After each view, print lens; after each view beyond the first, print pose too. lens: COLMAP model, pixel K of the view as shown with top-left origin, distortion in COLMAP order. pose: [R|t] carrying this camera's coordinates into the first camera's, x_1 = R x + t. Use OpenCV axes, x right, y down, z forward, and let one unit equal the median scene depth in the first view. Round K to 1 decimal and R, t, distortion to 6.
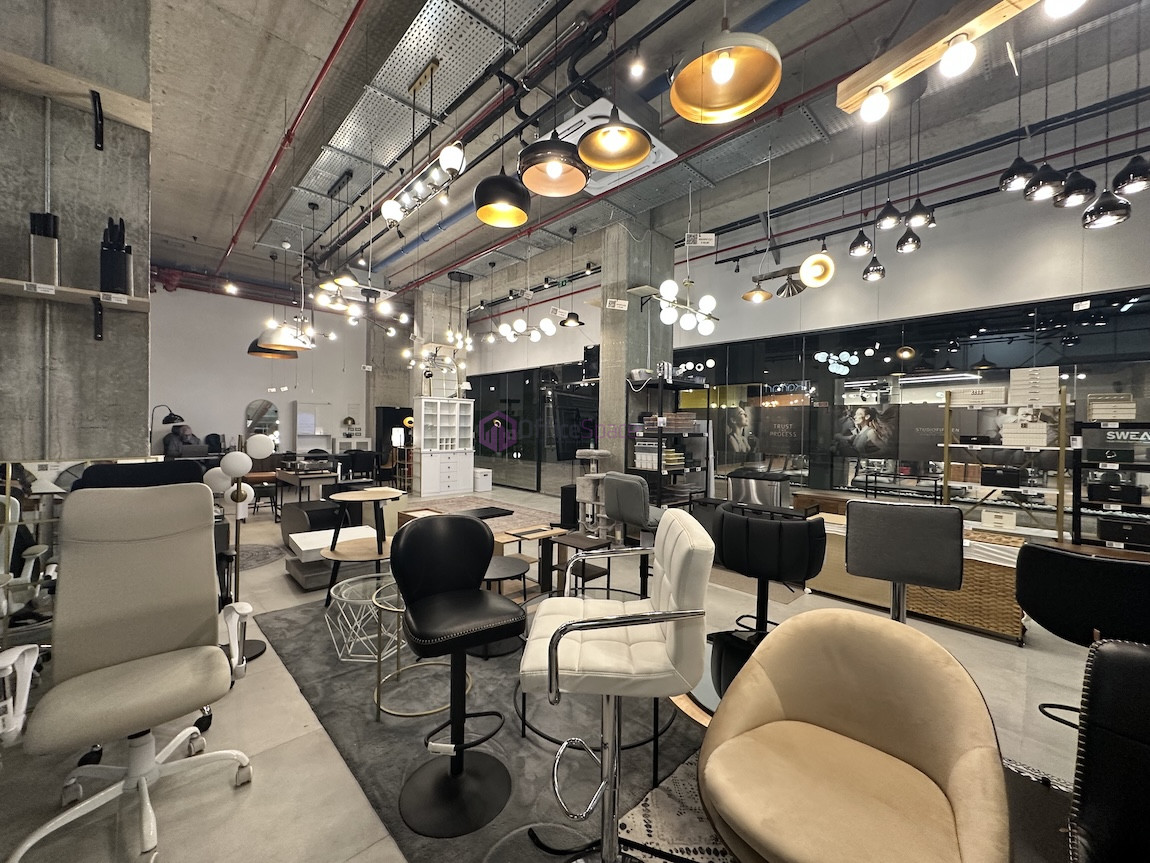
lens RADIAL K [[457.5, 0, 575.3], [0, 457.5, 428.7], [0, 0, 1]] dist [-0.001562, -0.000029]
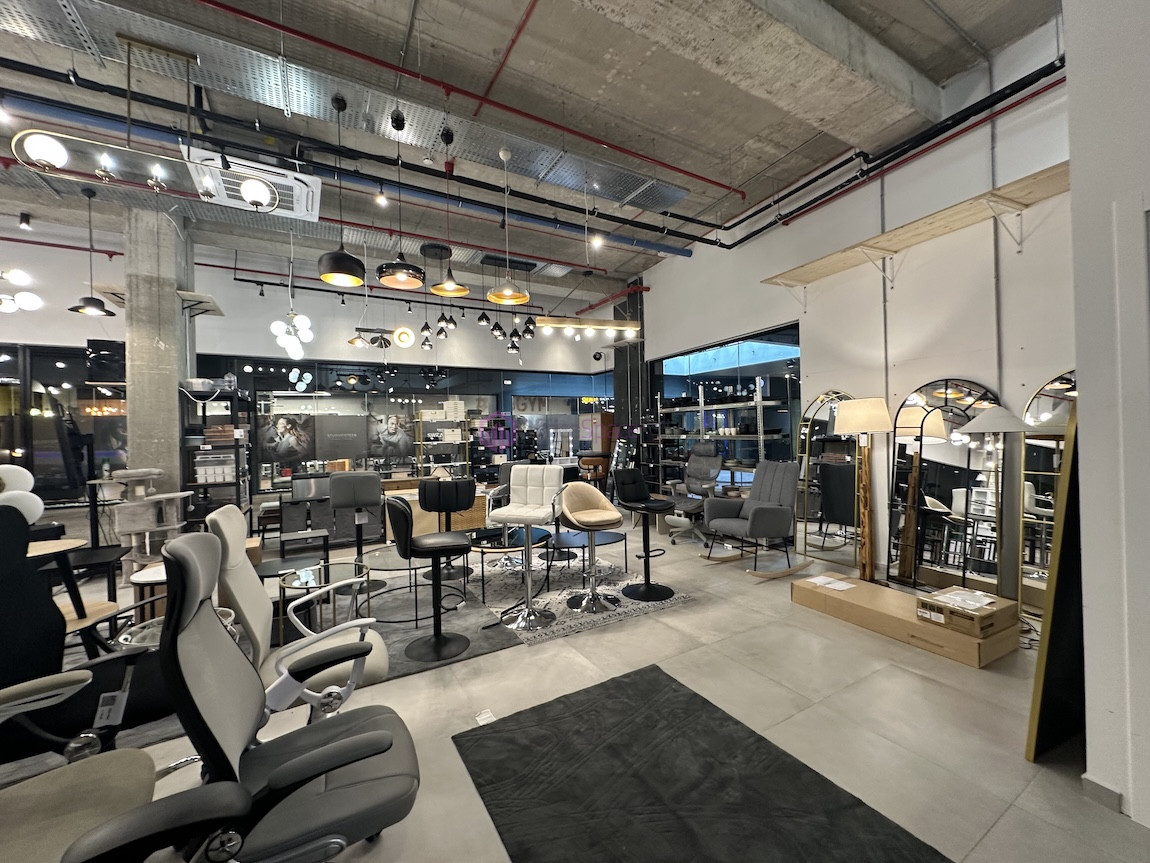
lens RADIAL K [[457.5, 0, 576.4], [0, 457.5, 432.0], [0, 0, 1]] dist [-0.001562, -0.000029]
pose [[0.247304, -0.022315, 0.968681, -0.565281], [0.031221, 0.999399, 0.015052, -0.009824], [-0.968435, 0.026521, 0.247852, 0.007768]]
